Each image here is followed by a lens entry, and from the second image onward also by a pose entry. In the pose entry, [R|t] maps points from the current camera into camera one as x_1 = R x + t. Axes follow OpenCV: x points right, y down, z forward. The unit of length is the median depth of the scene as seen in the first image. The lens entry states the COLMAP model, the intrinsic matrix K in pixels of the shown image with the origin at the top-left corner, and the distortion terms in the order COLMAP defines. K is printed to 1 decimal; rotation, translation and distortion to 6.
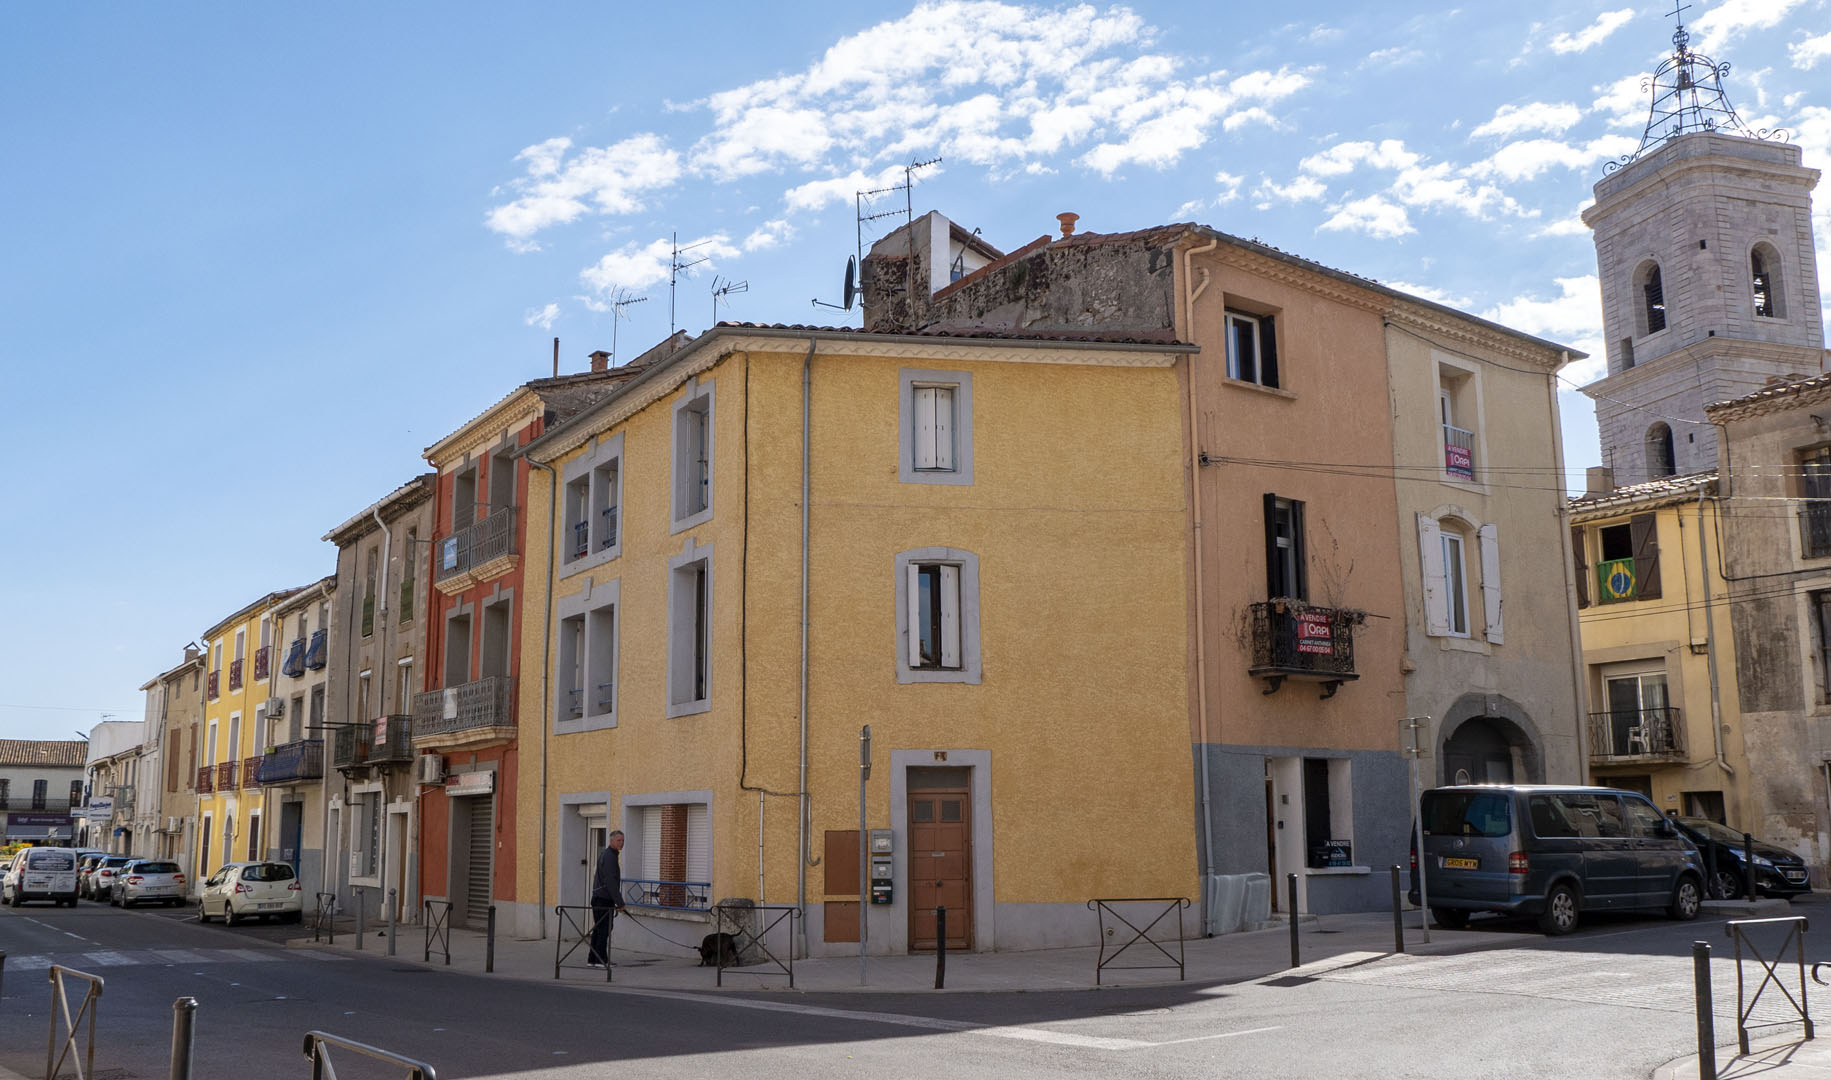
lens RADIAL K [[1864.9, 0, 915.5], [0, 1864.9, 540.0], [0, 0, 1]] dist [-0.002312, 0.006589]
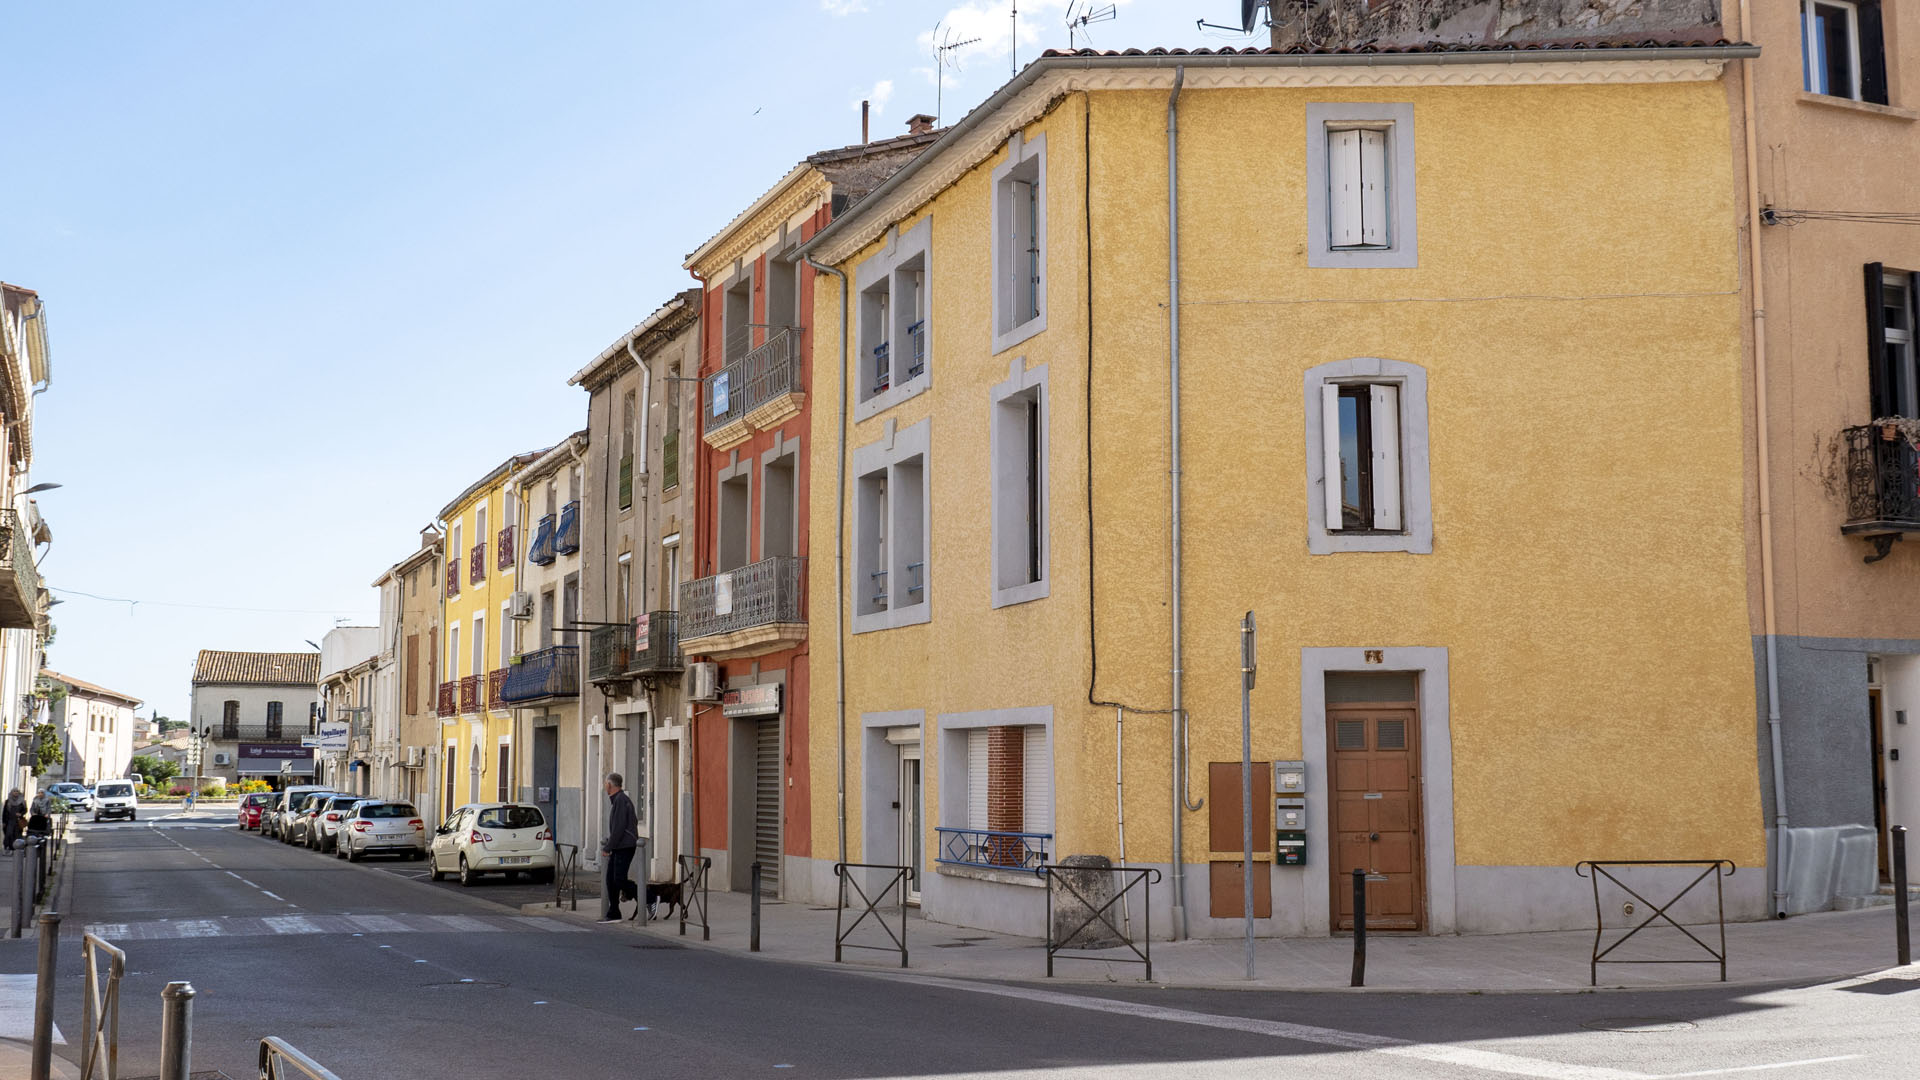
lens RADIAL K [[2398.1, 0, 960.0], [0, 2398.1, 540.0], [0, 0, 1]] dist [-0.002457, 0.023978]
pose [[0.977934, -0.018492, -0.208093, 0.047419], [0.030535, 0.998030, 0.054810, 0.017336], [0.206669, -0.059955, 0.976572, 0.087598]]
